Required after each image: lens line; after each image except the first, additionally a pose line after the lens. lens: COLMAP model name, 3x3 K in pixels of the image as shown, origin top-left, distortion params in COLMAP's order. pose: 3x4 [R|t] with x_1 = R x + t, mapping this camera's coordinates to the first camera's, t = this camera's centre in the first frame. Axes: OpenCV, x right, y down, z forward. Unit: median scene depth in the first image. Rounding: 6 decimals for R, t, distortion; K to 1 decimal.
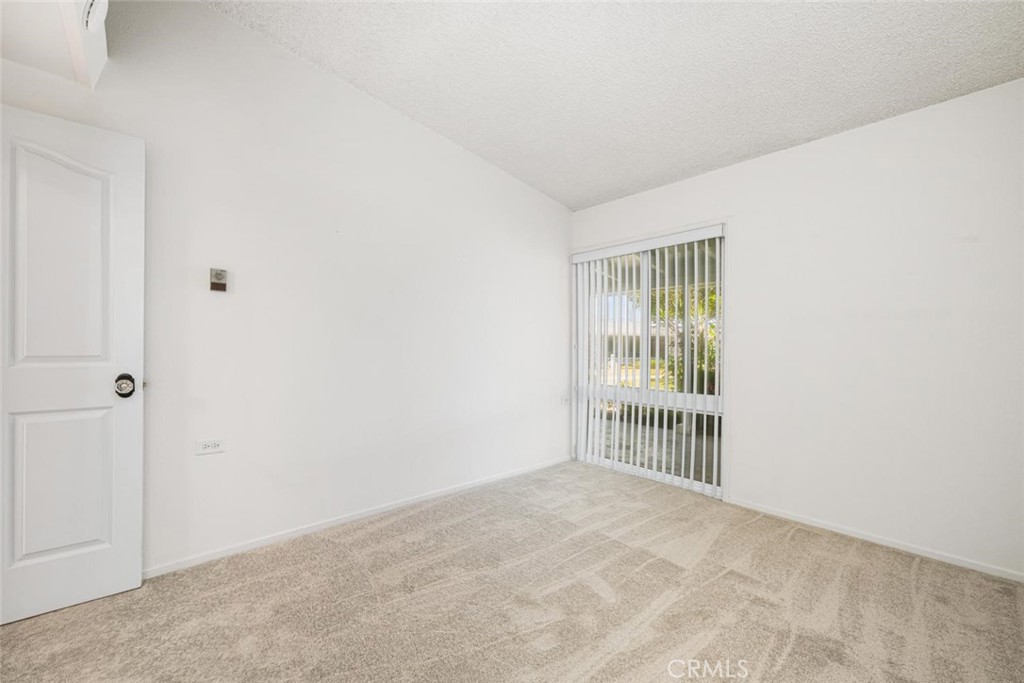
lens RADIAL K [[410.8, 0, 511.9], [0, 410.8, 341.7], [0, 0, 1]] dist [0.000839, 0.000155]
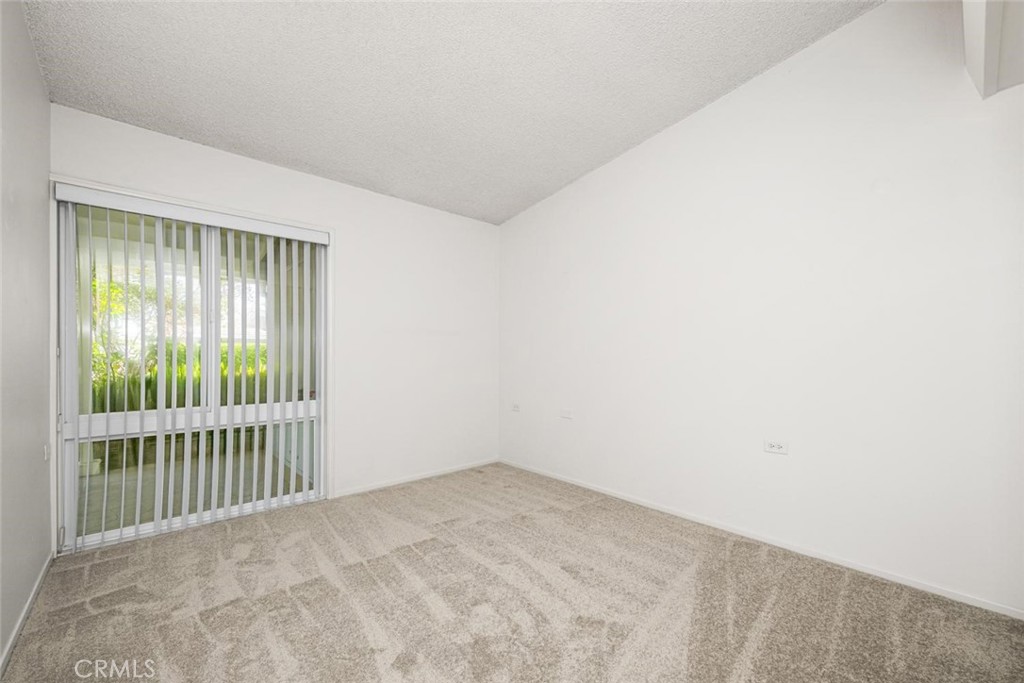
lens RADIAL K [[410.8, 0, 511.9], [0, 410.8, 341.7], [0, 0, 1]] dist [0.000839, 0.000155]
pose [[0.024746, 0.019281, 0.999508, -0.502643], [-0.013750, 0.999726, -0.018945, 0.002206], [-0.999599, -0.013274, 0.025004, 0.493240]]
